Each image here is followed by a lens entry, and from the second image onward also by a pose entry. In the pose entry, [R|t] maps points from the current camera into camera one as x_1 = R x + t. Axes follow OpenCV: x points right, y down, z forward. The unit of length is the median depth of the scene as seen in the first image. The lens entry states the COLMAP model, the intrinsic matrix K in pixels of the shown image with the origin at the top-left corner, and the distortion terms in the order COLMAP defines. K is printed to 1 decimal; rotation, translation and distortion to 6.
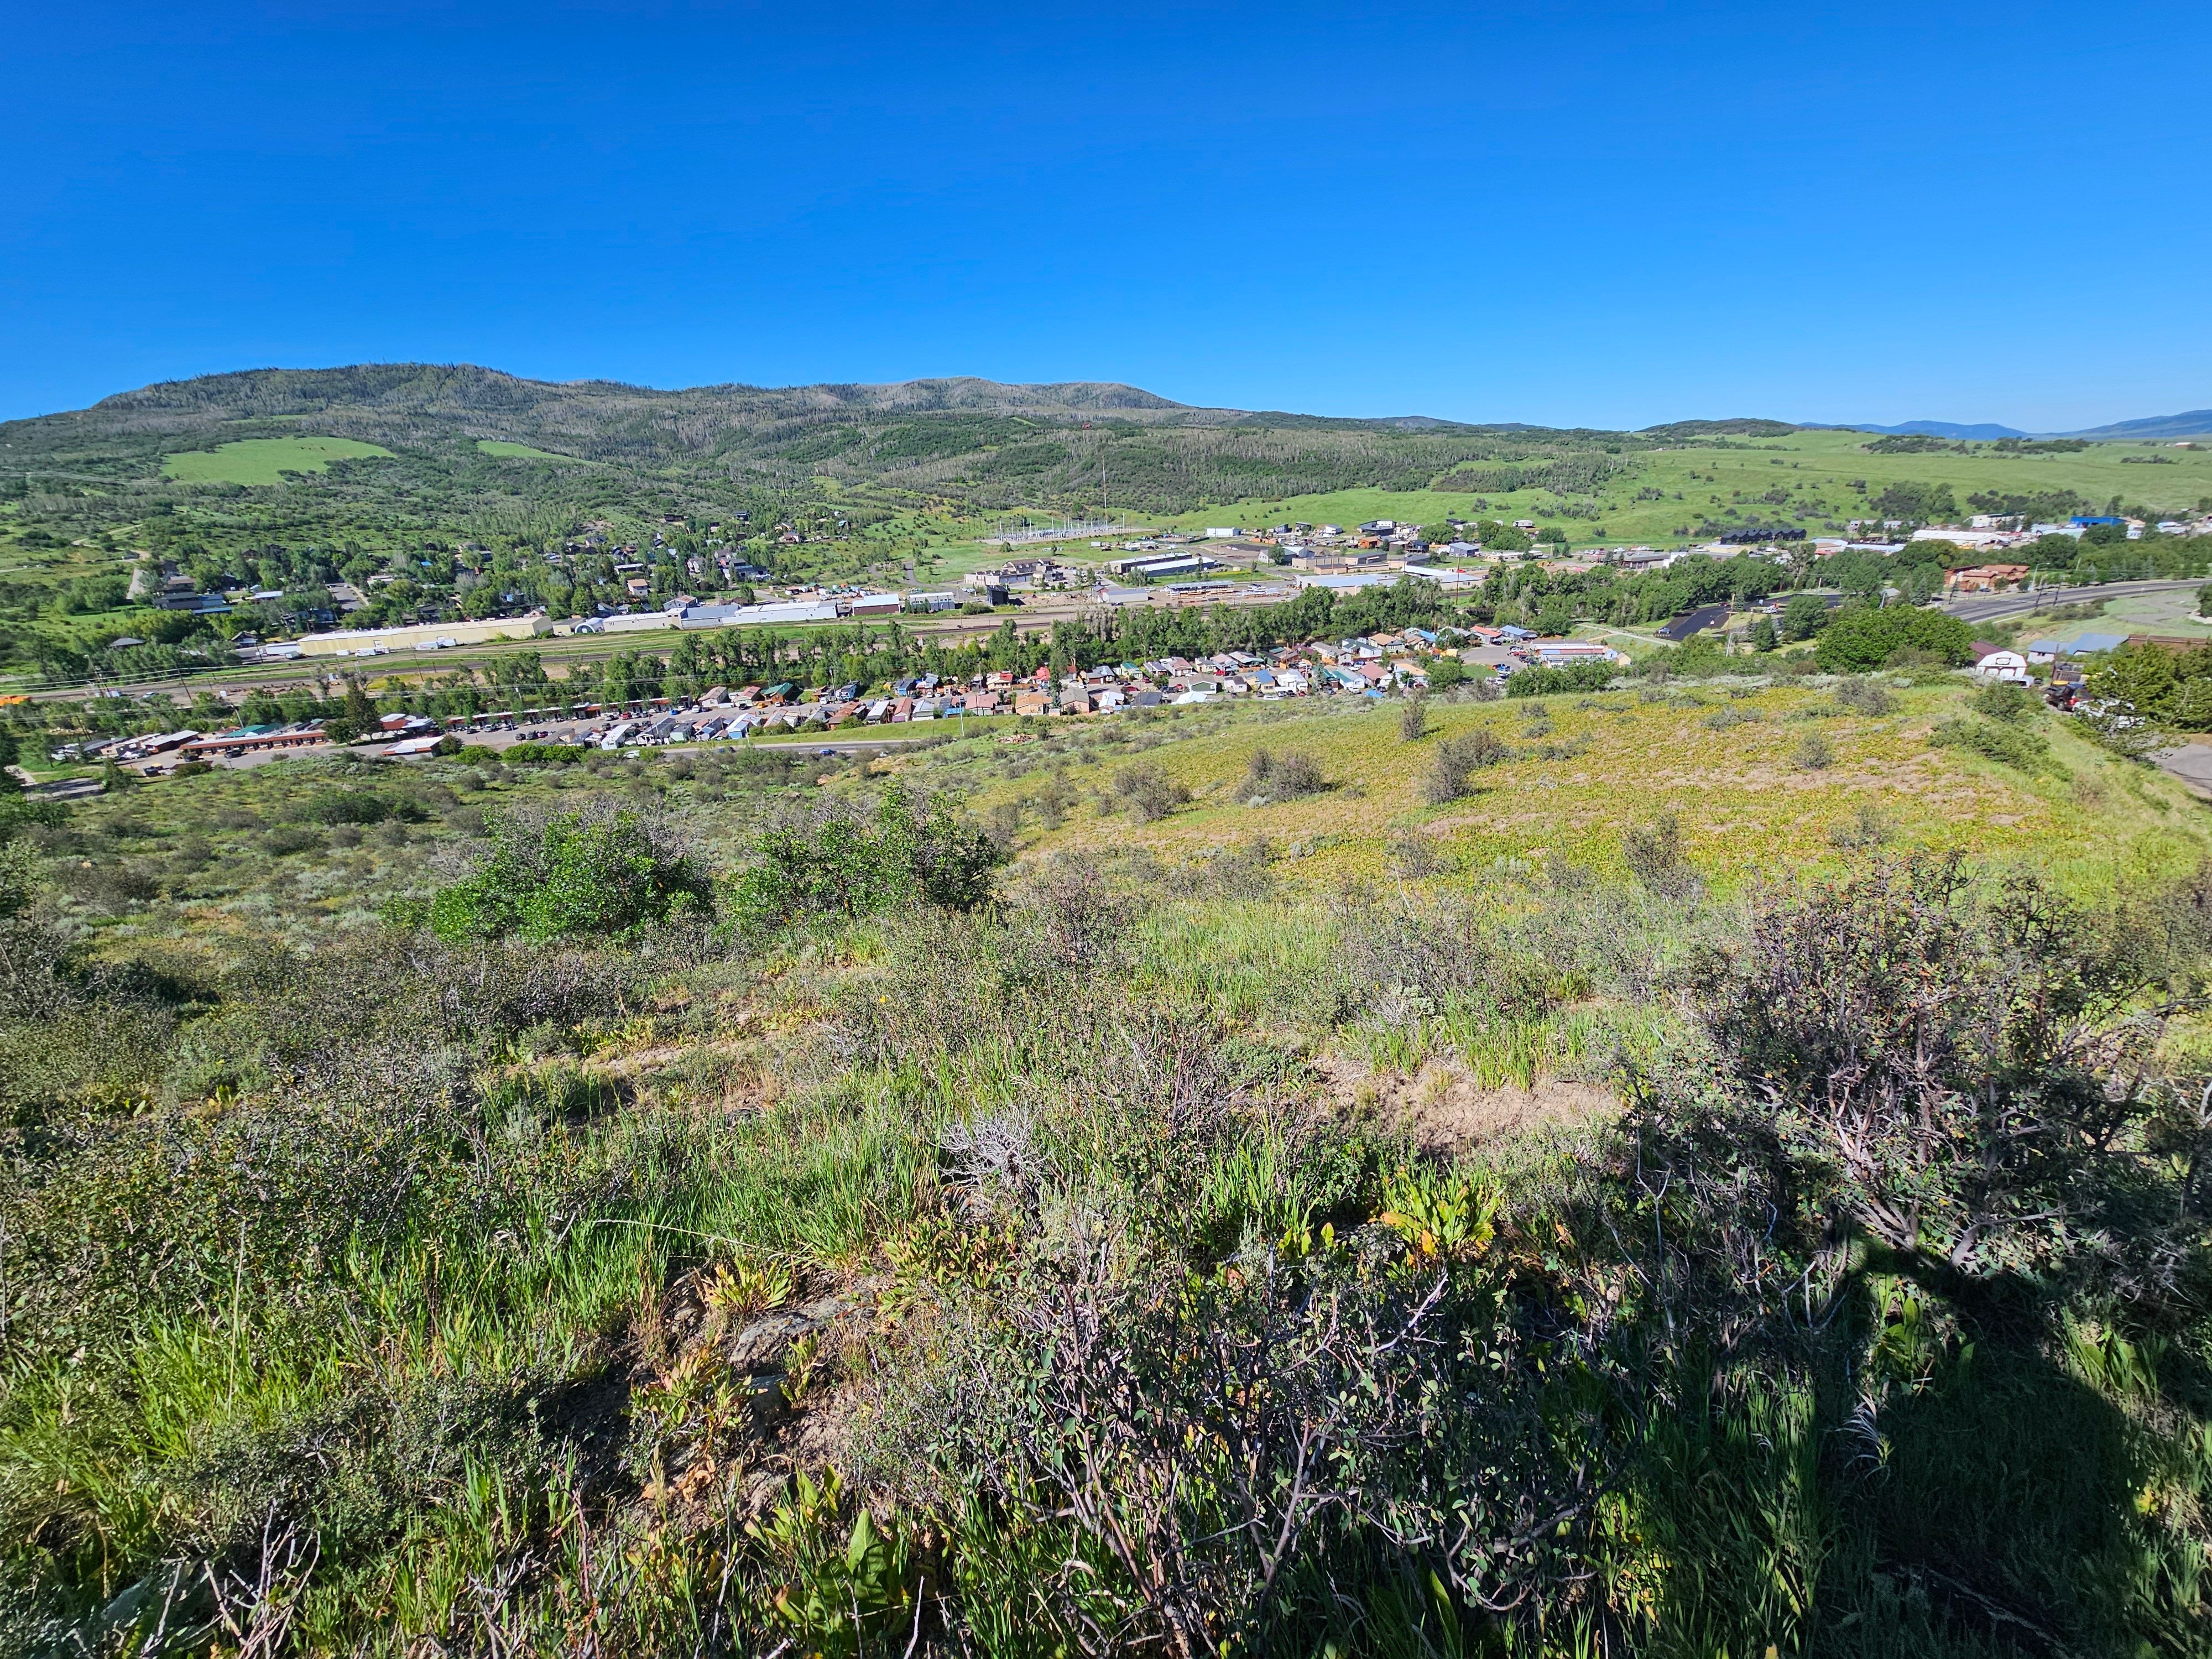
lens RADIAL K [[905.7, 0, 1102.7], [0, 905.7, 831.8], [0, 0, 1]] dist [-0.002390, 0.000429]
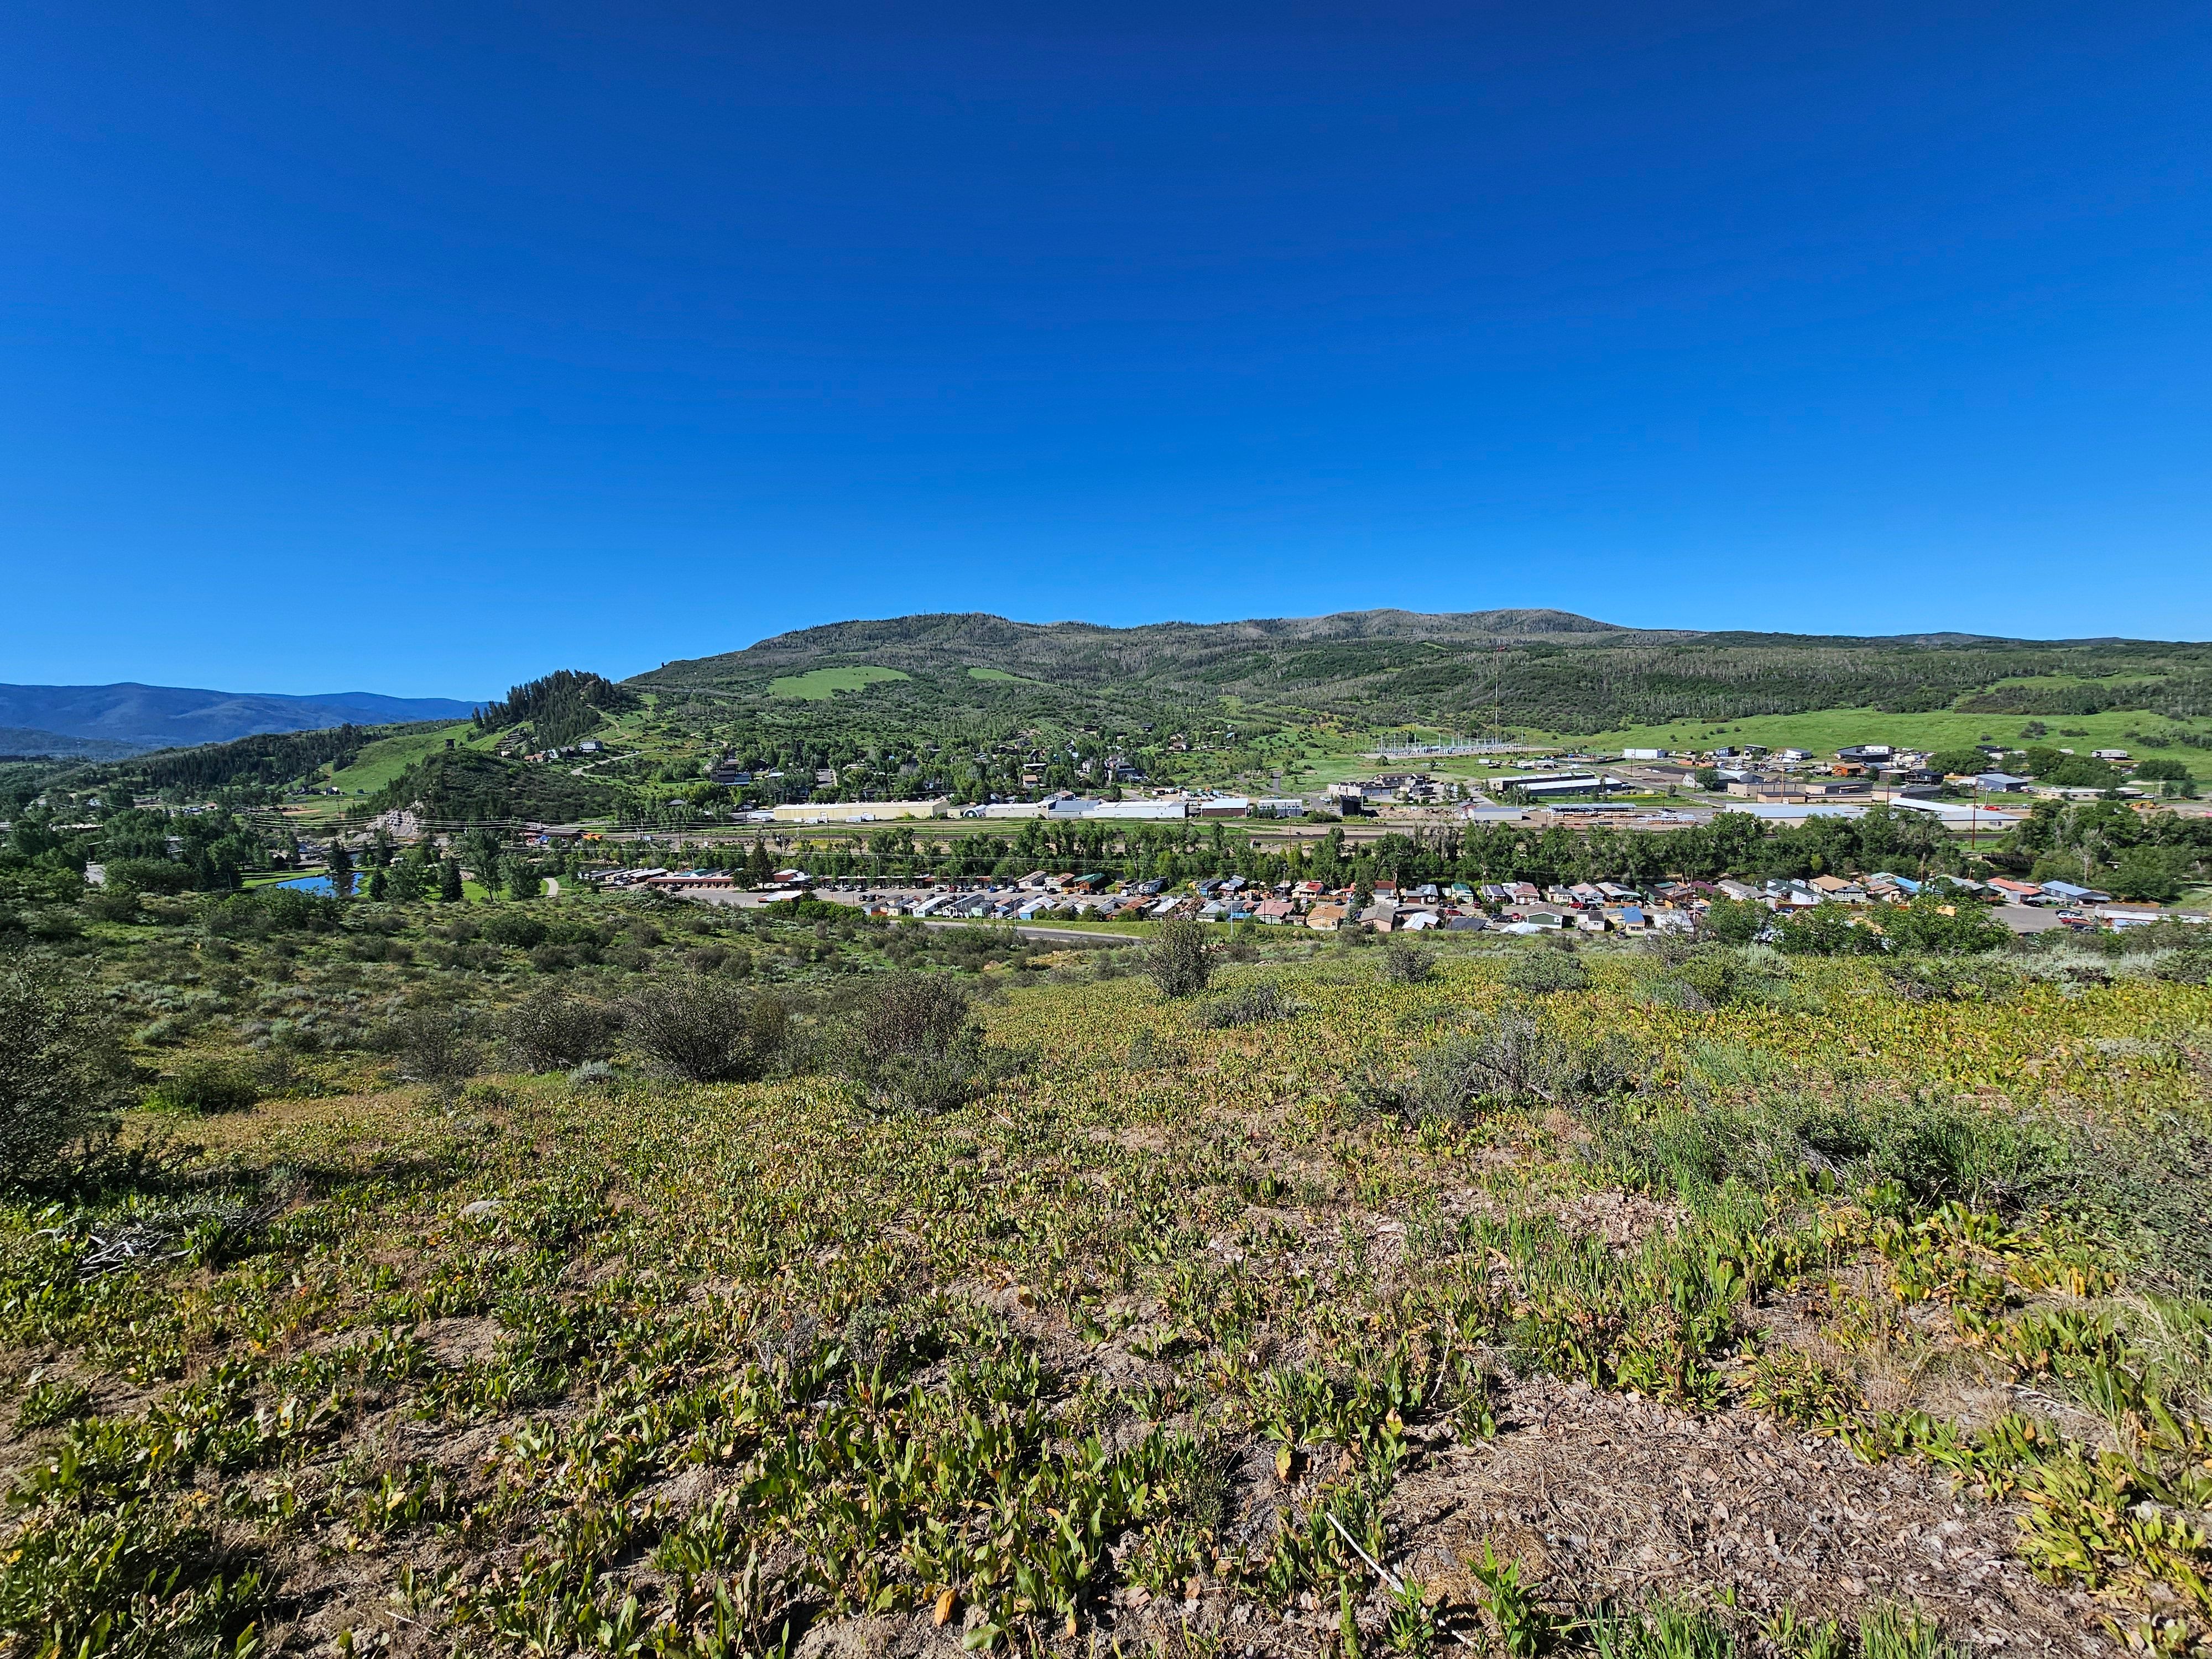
lens RADIAL K [[905.7, 0, 1101.4], [0, 905.7, 834.3], [0, 0, 1]] dist [-0.002390, 0.000429]
pose [[0.905944, 0.067029, -0.418058, 0.066718], [-0.158961, 0.969004, -0.189108, -0.011991], [0.392424, 0.237776, 0.888519, 0.074939]]
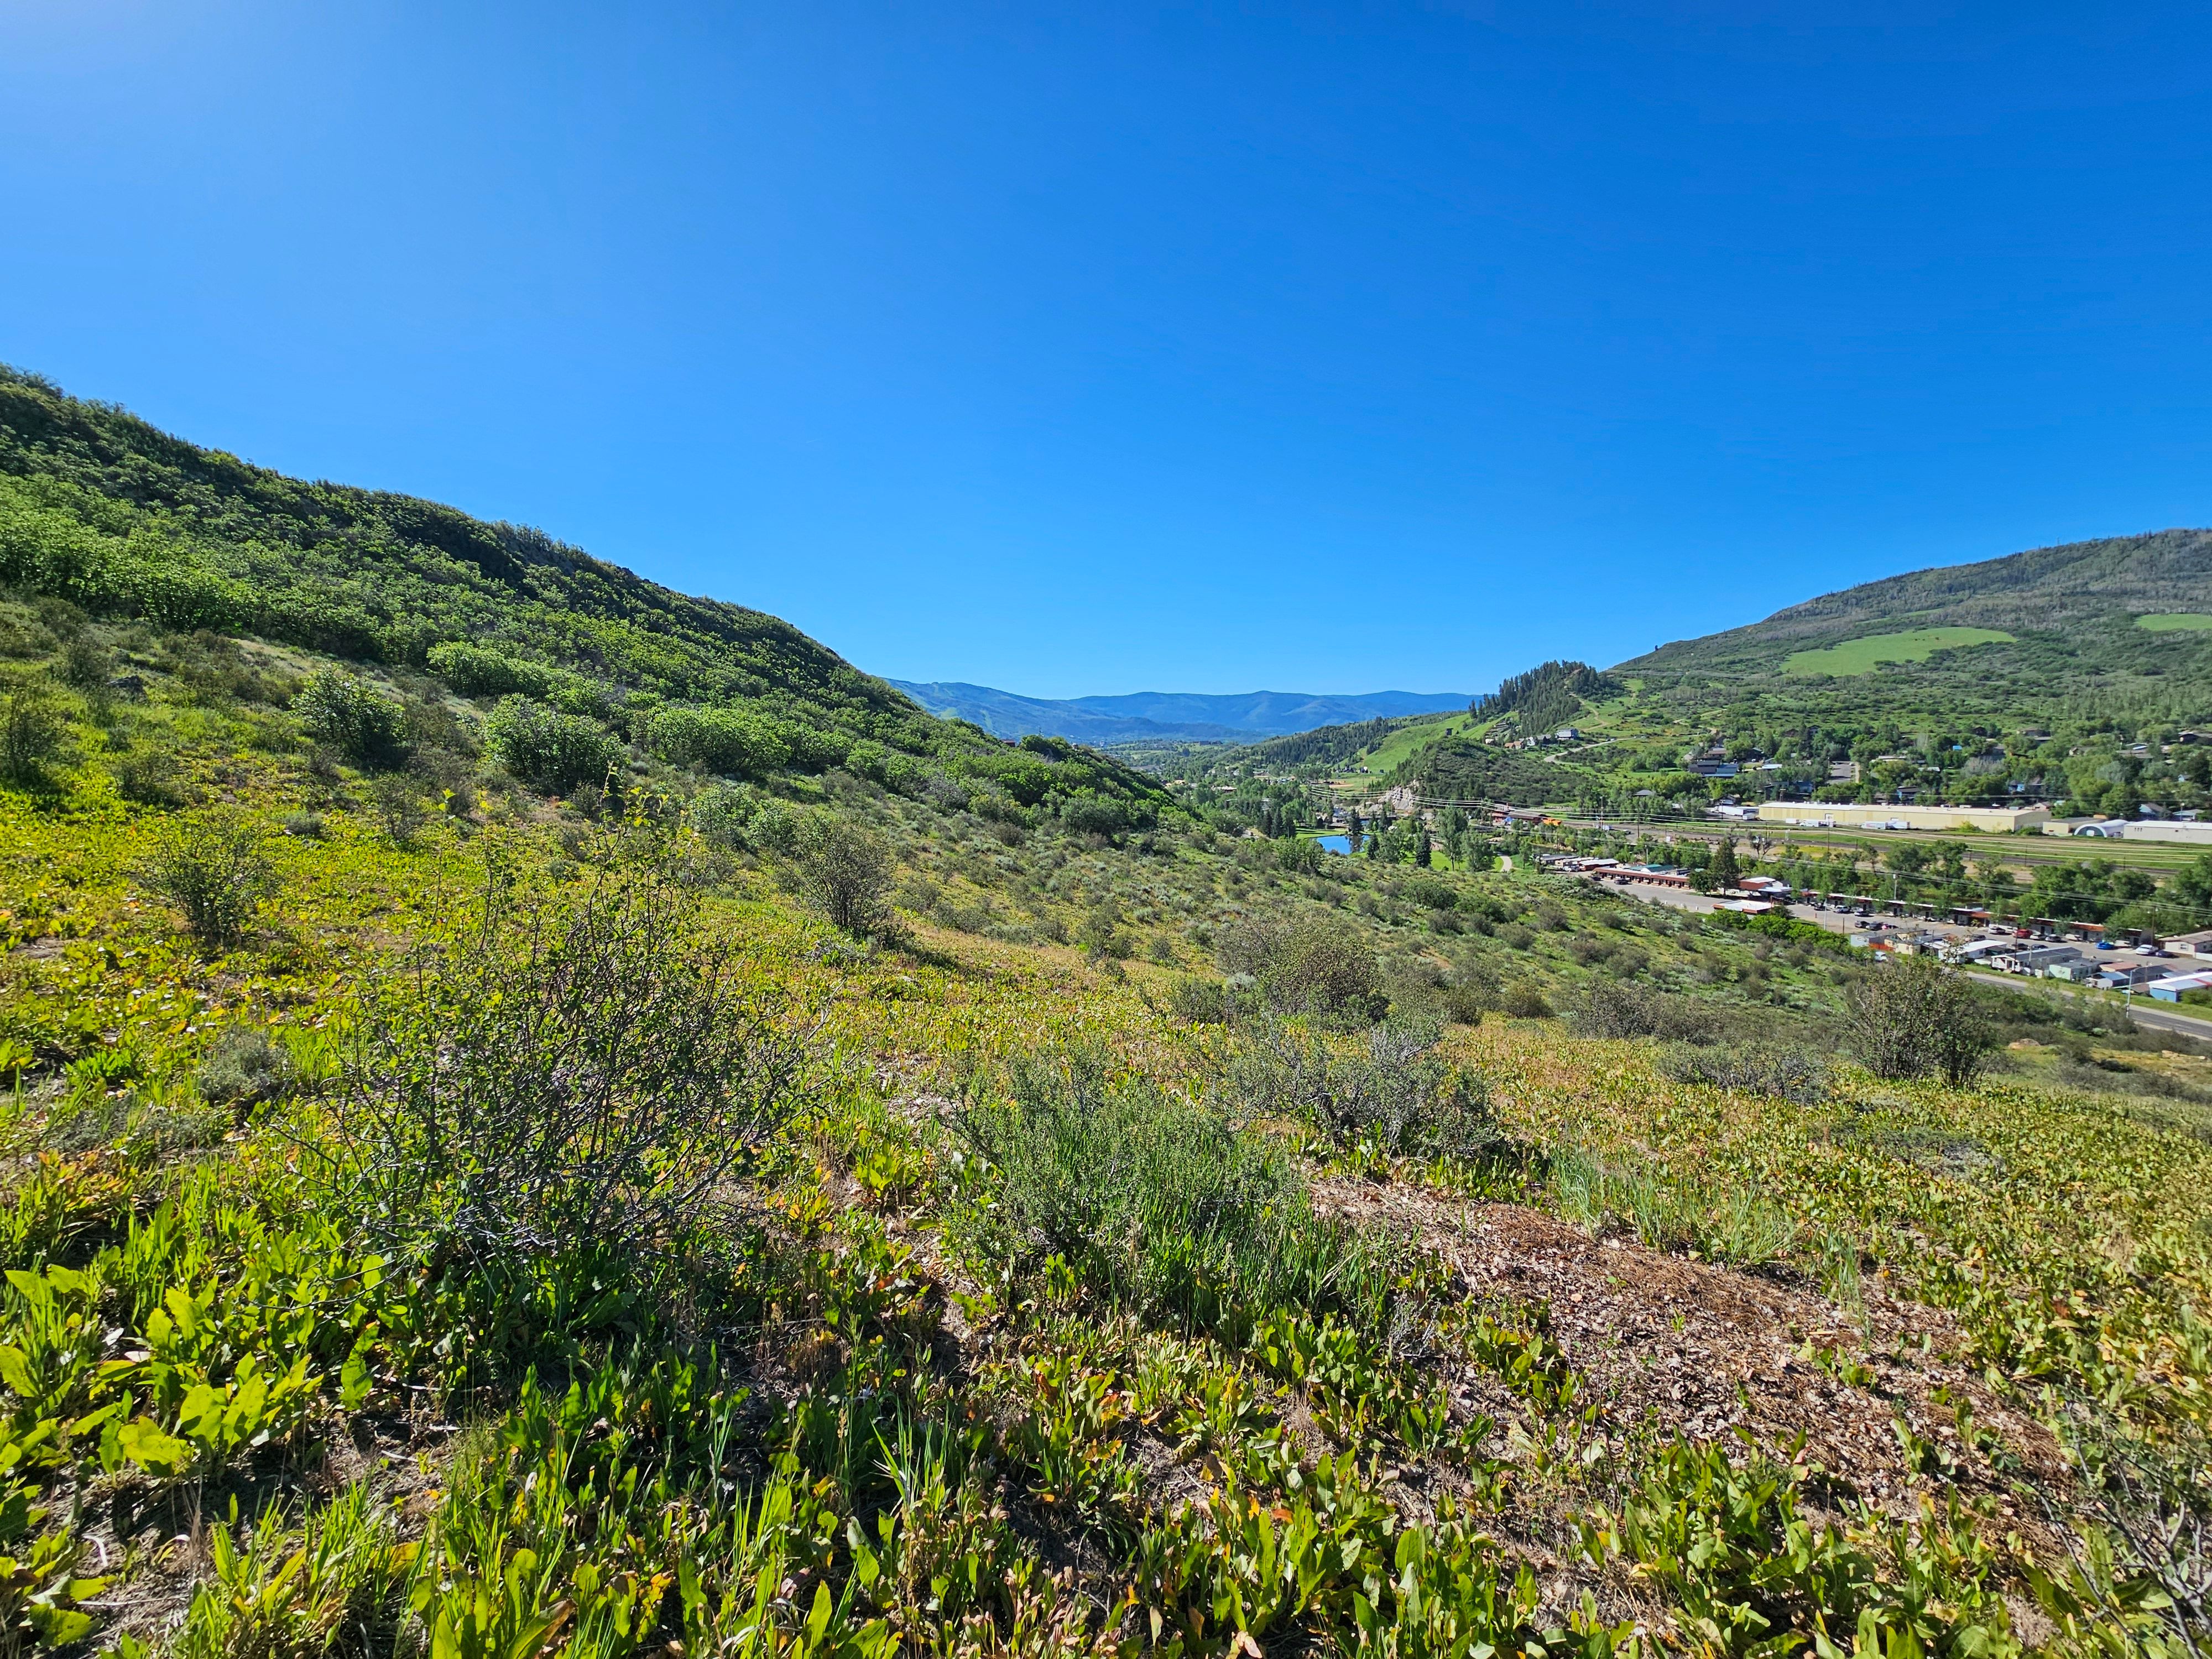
lens RADIAL K [[905.7, 0, 1102.5], [0, 905.7, 833.2], [0, 0, 1]] dist [-0.002390, 0.000429]
pose [[0.143560, 0.132025, -0.980796, 0.081398], [-0.320604, 0.943819, 0.080121, -0.016226], [0.936271, 0.302945, 0.177822, 0.088589]]
